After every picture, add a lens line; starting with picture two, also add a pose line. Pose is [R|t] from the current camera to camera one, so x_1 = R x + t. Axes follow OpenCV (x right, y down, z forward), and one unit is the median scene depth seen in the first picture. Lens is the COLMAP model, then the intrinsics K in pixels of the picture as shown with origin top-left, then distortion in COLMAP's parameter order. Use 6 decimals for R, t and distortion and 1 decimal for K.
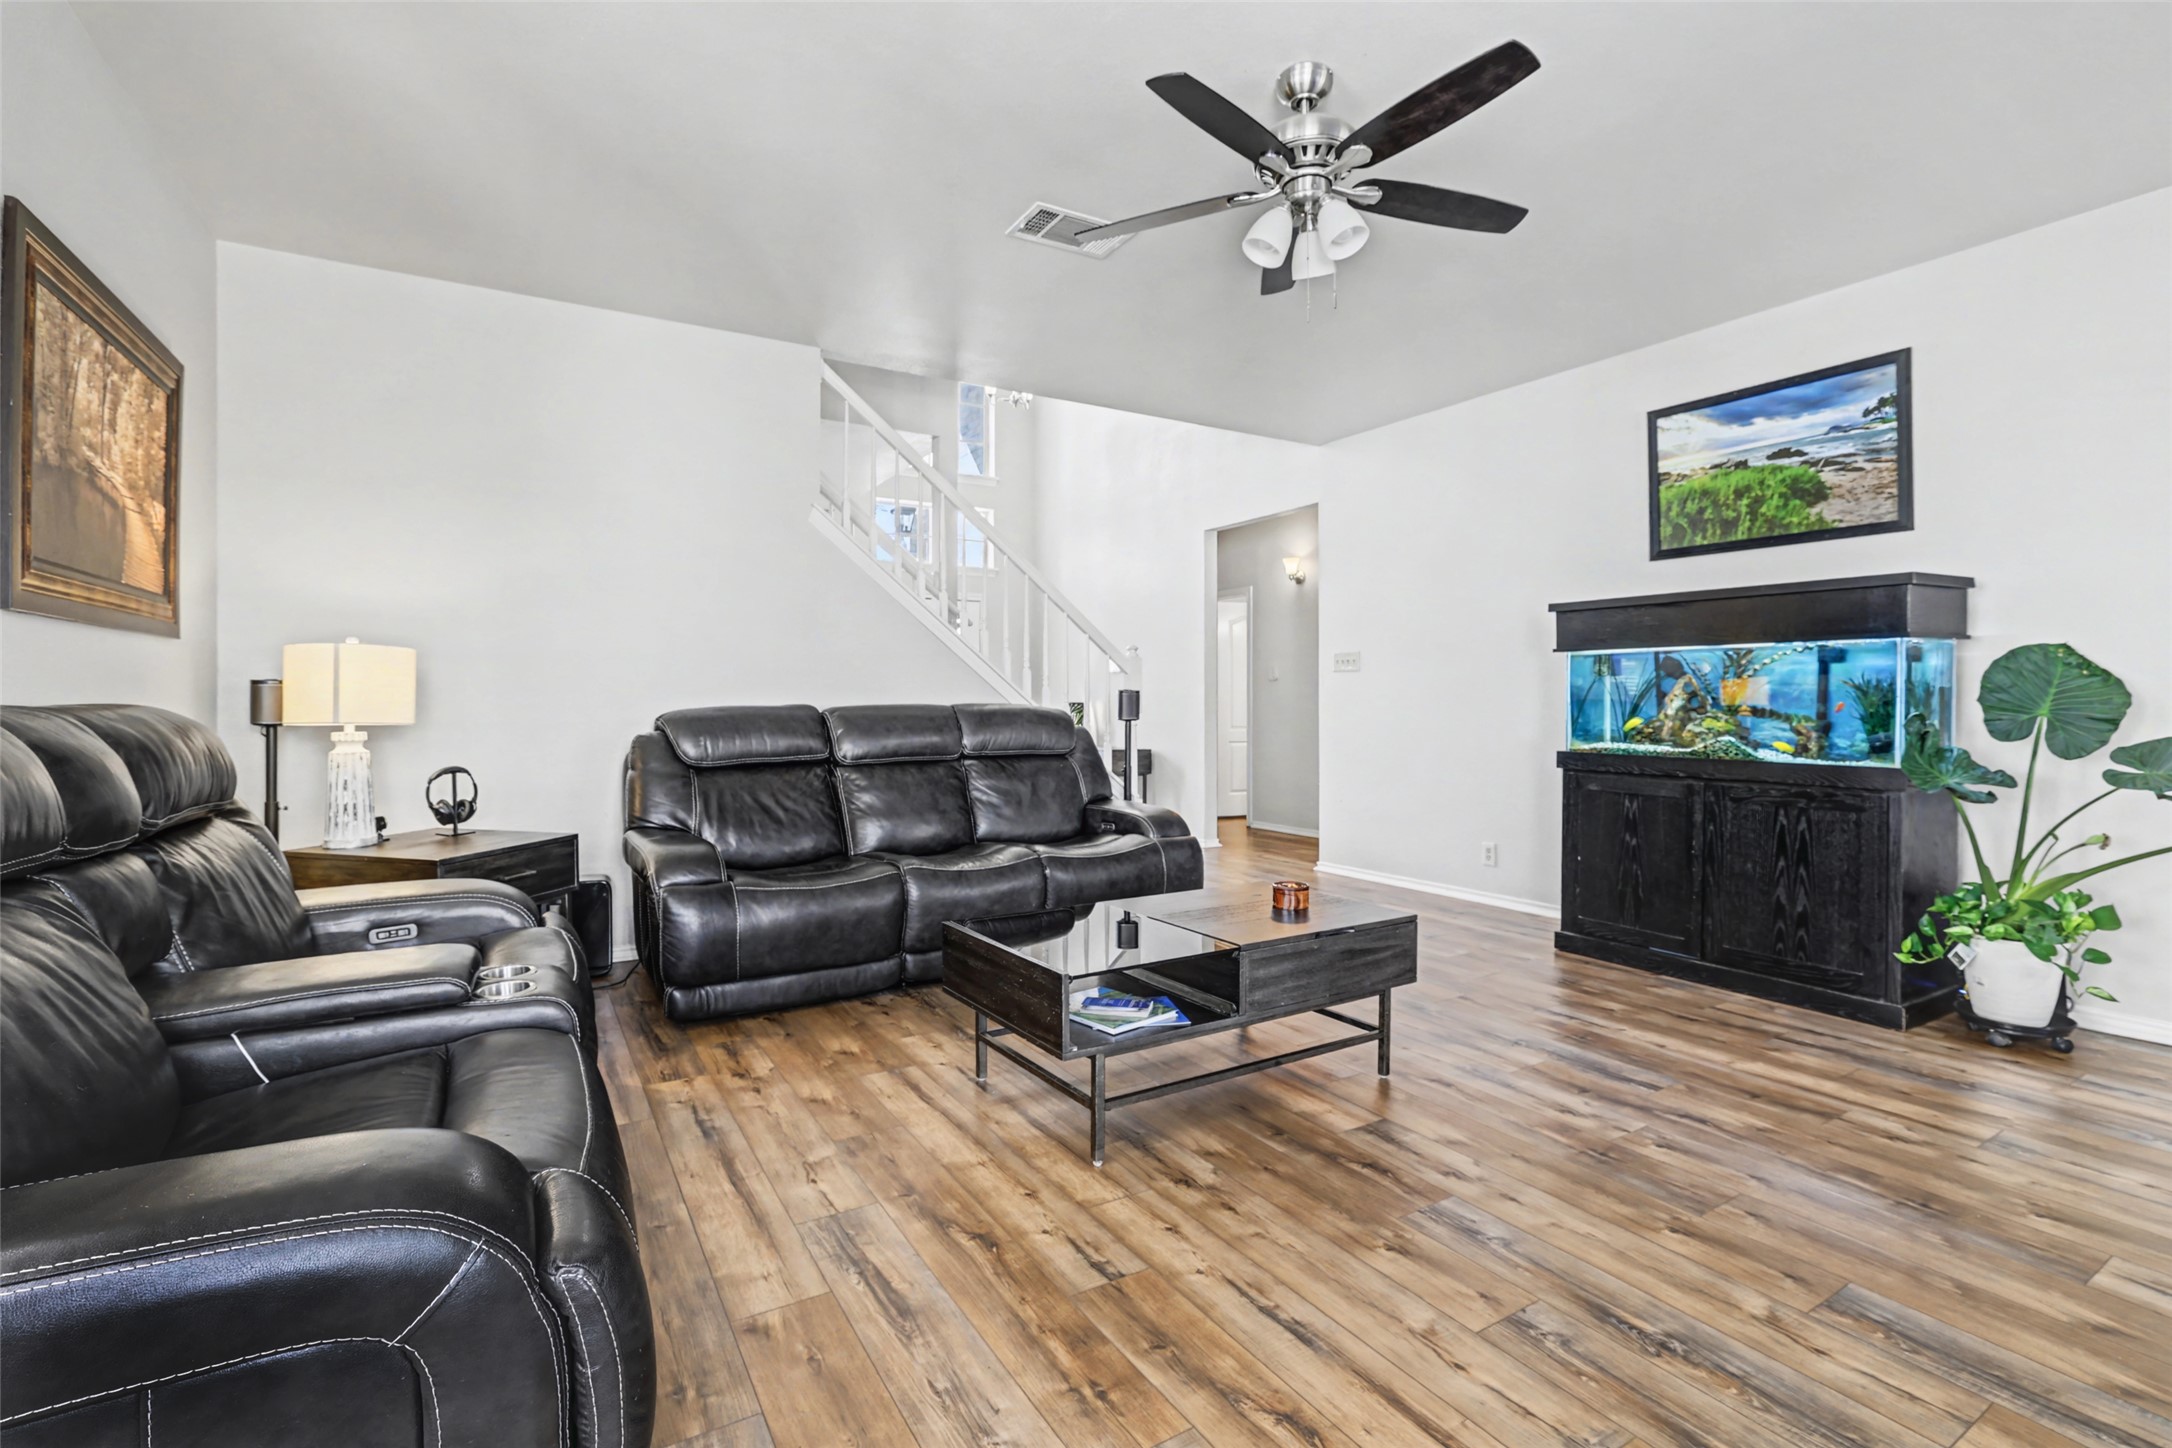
lens RADIAL K [[962.6, 0, 1090.8], [0, 962.6, 712.0], [0, 0, 1]] dist [-0.019539, 0.003818]
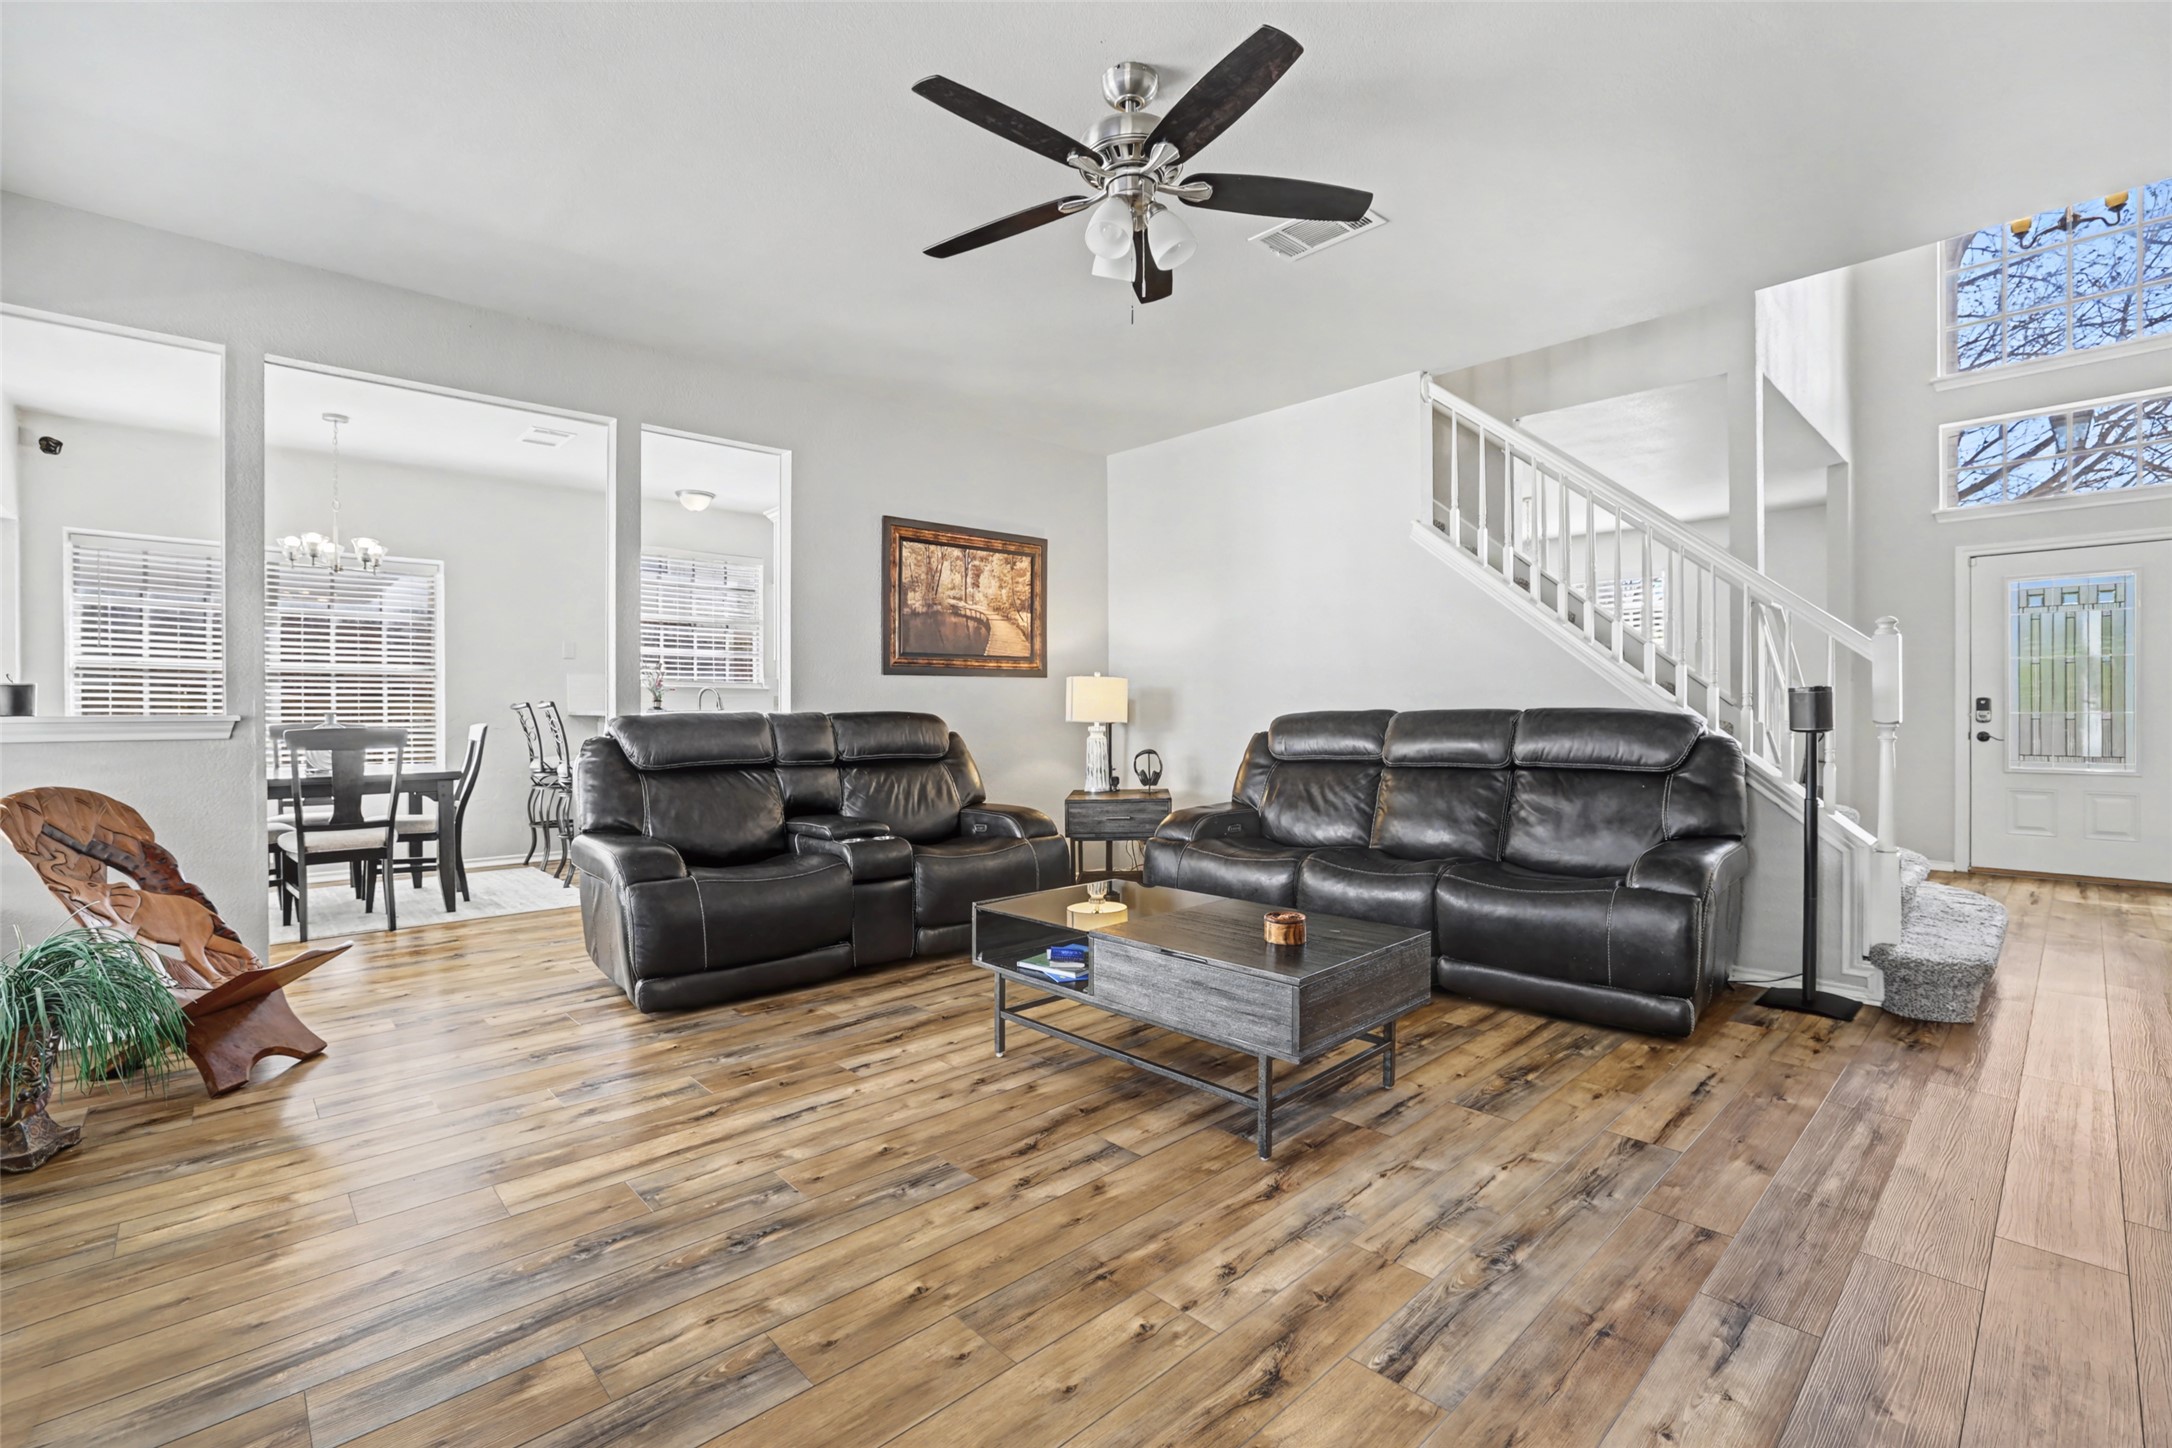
lens RADIAL K [[962.6, 0, 1075.9], [0, 962.6, 713.8], [0, 0, 1]] dist [-0.019539, 0.003818]
pose [[0.204352, 0.000703, -0.978897, 1.173576], [-0.004852, 0.999988, -0.000295, -0.001456], [0.978885, 0.004810, 0.204353, 0.732373]]
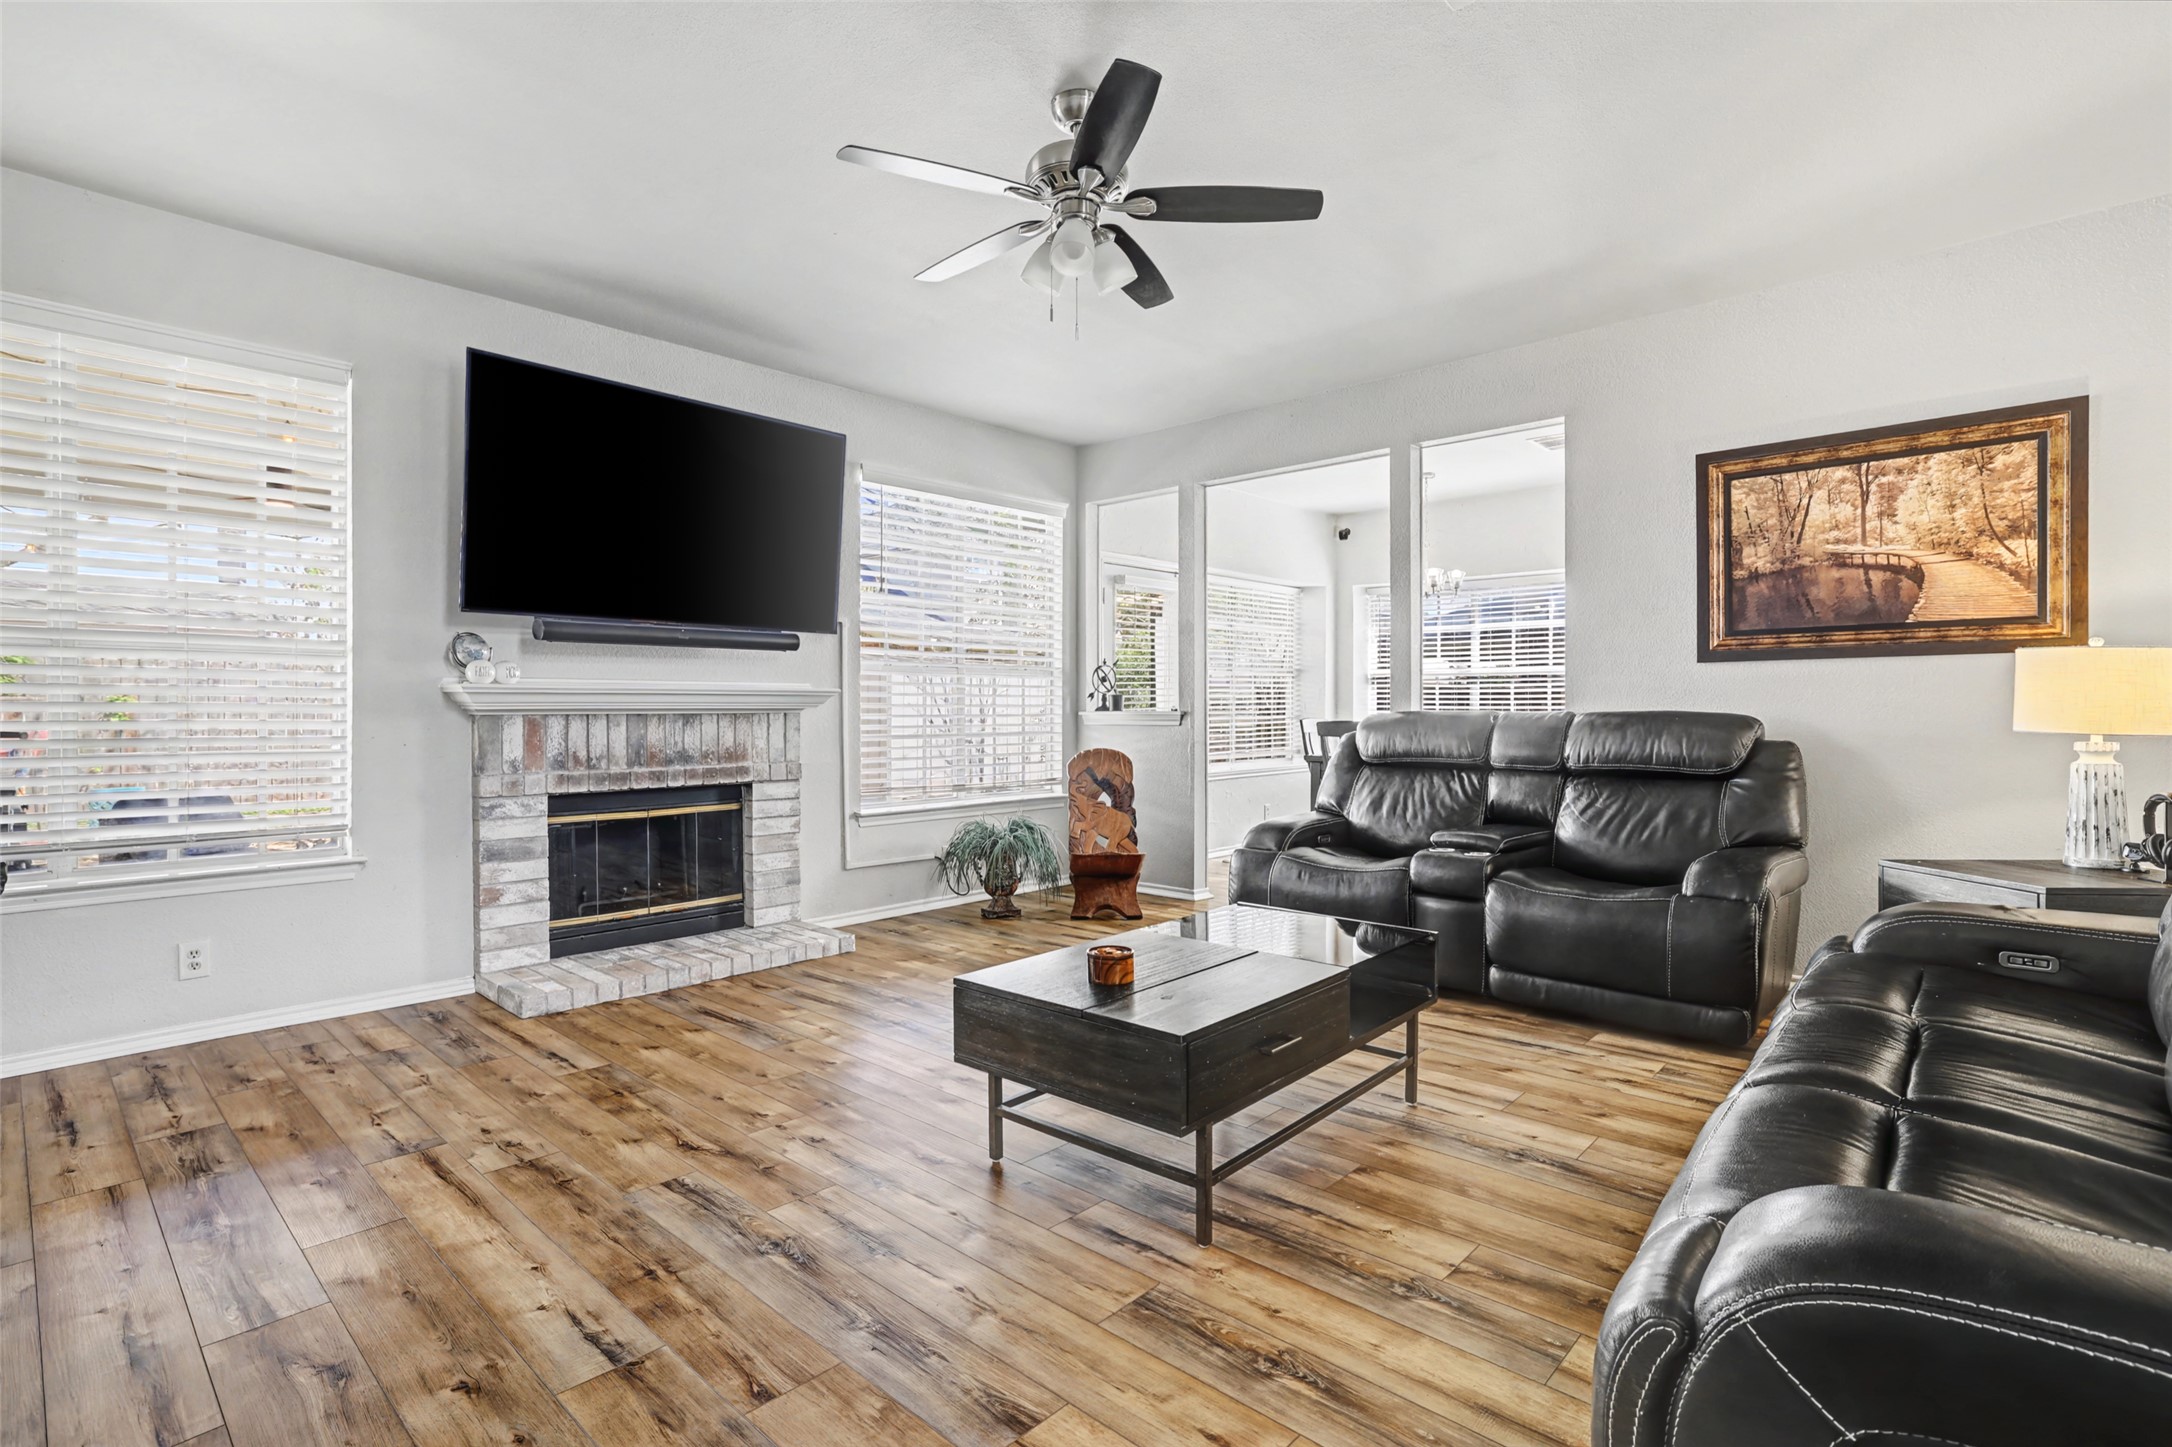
lens RADIAL K [[1023.0, 0, 1084.6], [0, 1023.0, 715.8], [0, 0, 1]] dist [-0.019132, 0.003069]
pose [[-0.961463, 0.002886, -0.274920, 0.515898], [-0.001084, 0.999897, 0.014285, -0.020380], [0.274933, 0.014033, -0.961361, 2.032472]]
